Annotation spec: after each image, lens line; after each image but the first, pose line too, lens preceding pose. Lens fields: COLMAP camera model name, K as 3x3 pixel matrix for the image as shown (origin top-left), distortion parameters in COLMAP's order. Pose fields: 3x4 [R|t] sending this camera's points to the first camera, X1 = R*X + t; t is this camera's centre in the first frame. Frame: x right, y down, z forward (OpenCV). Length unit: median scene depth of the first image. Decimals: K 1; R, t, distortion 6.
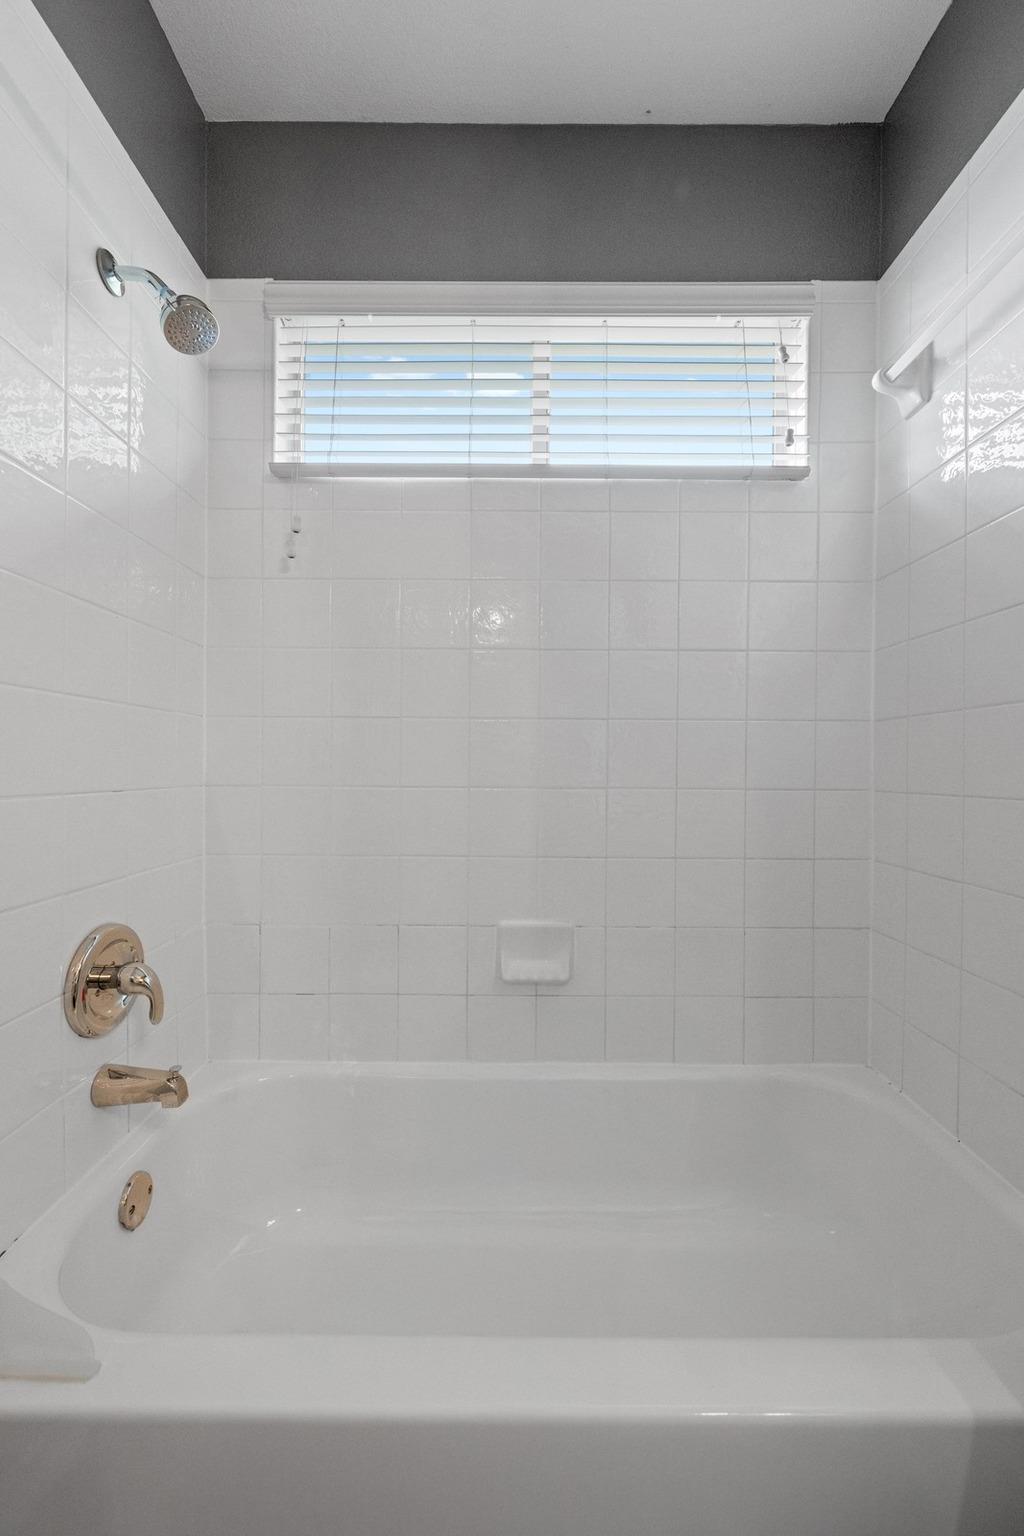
lens RADIAL K [[611.7, 0, 511.6], [0, 611.7, 768.1], [0, 0, 1]] dist [-0.000155, -0.000597]
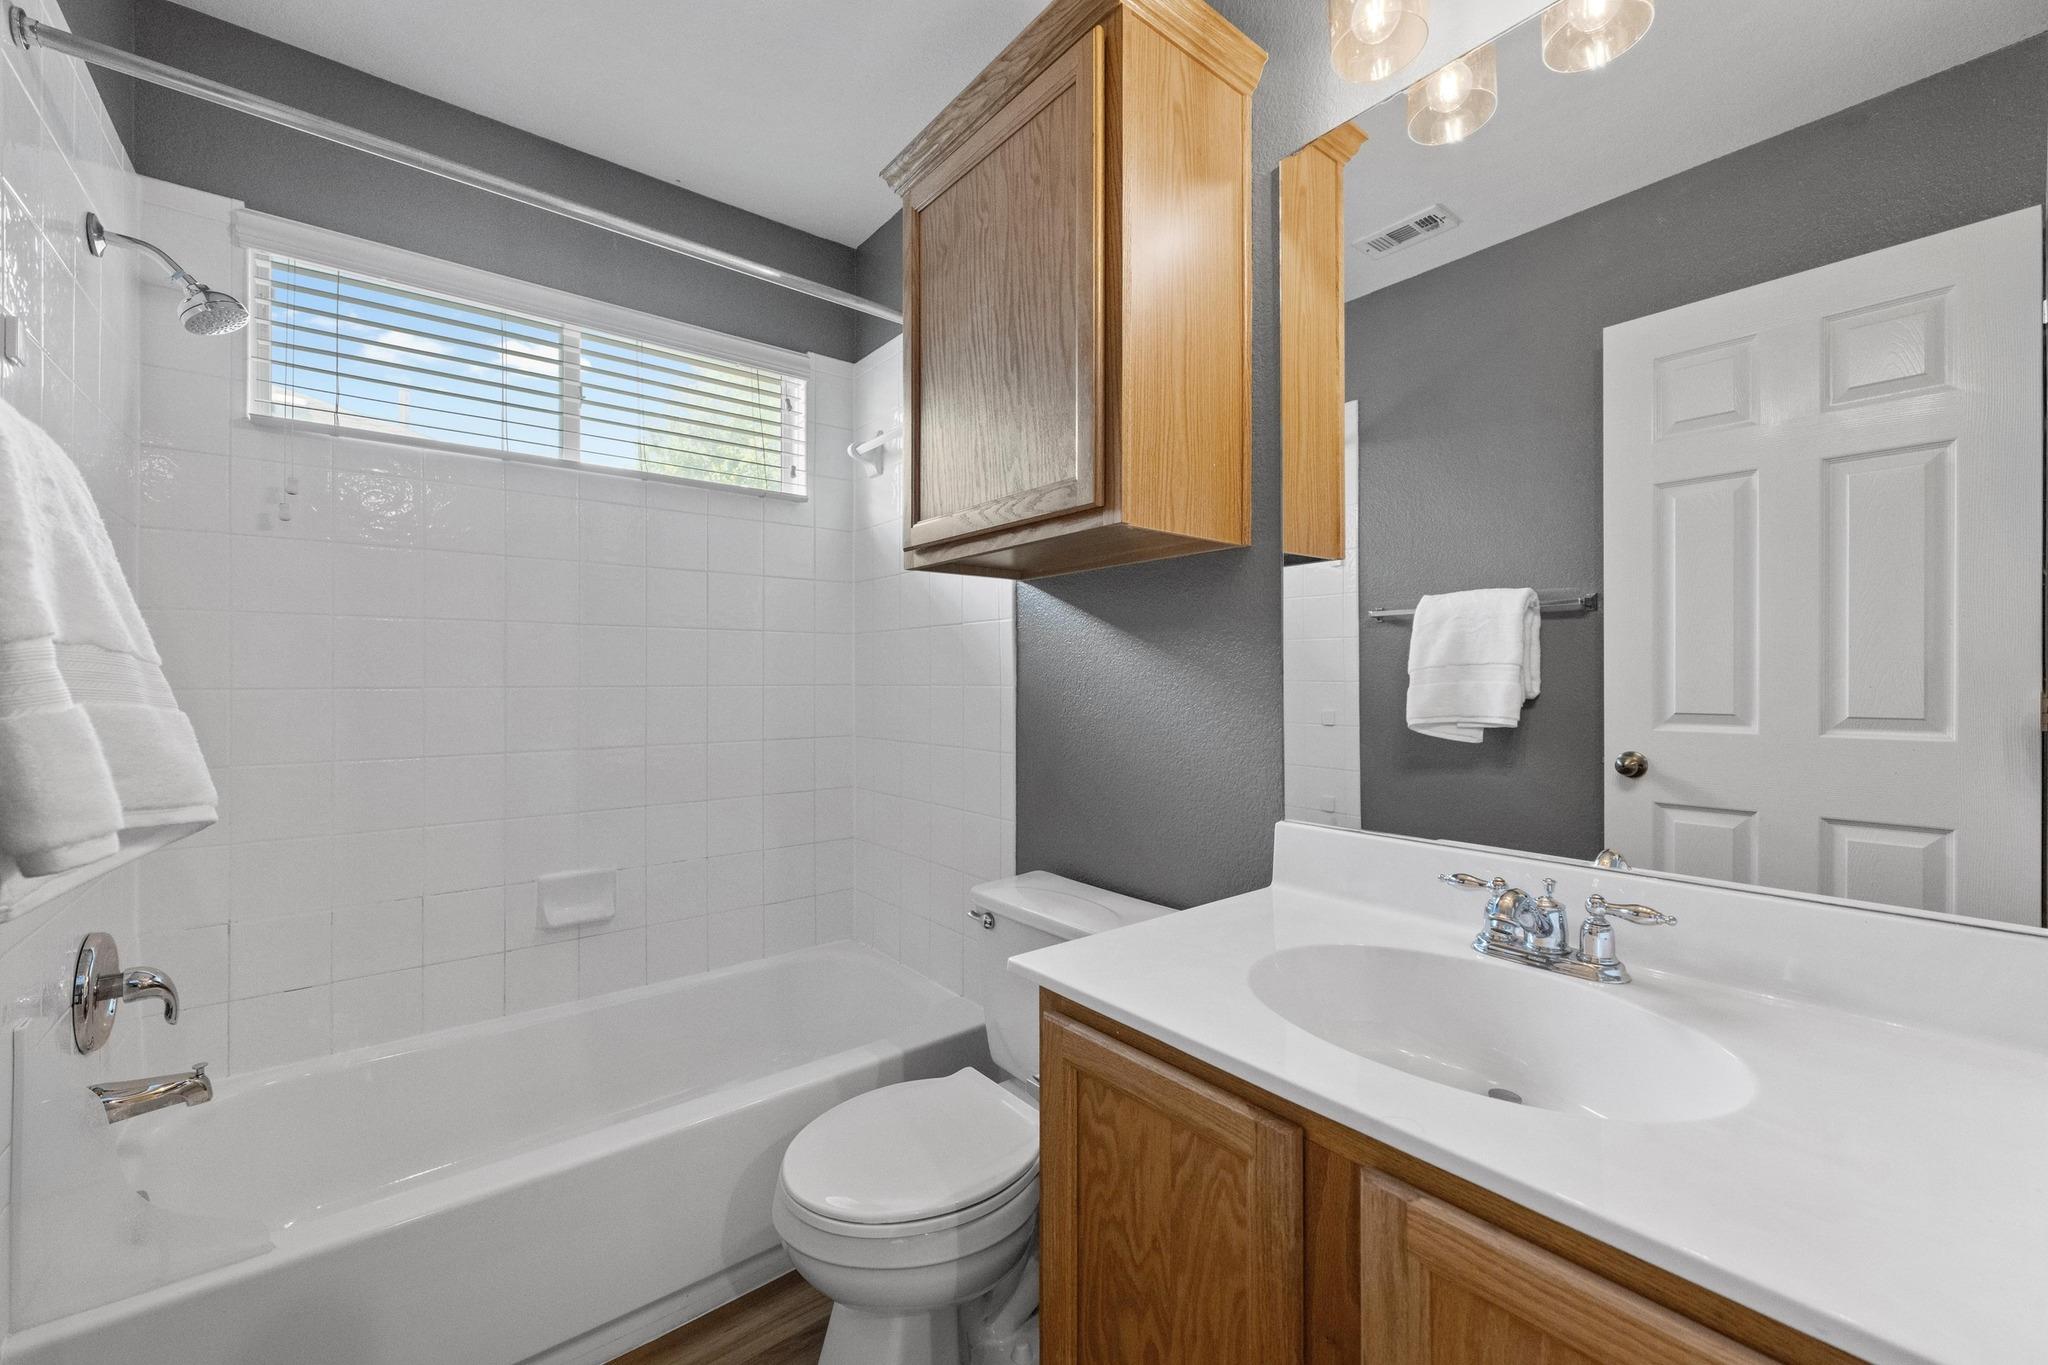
lens RADIAL K [[815.6, 0, 1026.3], [0, 815.6, 681.0], [0, 0, 1]] dist [-0.000155, -0.000597]
pose [[0.775264, -0.011573, 0.631531, -0.267025], [0.010042, 0.999932, 0.005996, -0.093859], [-0.631557, 0.001693, 0.775327, -0.668675]]
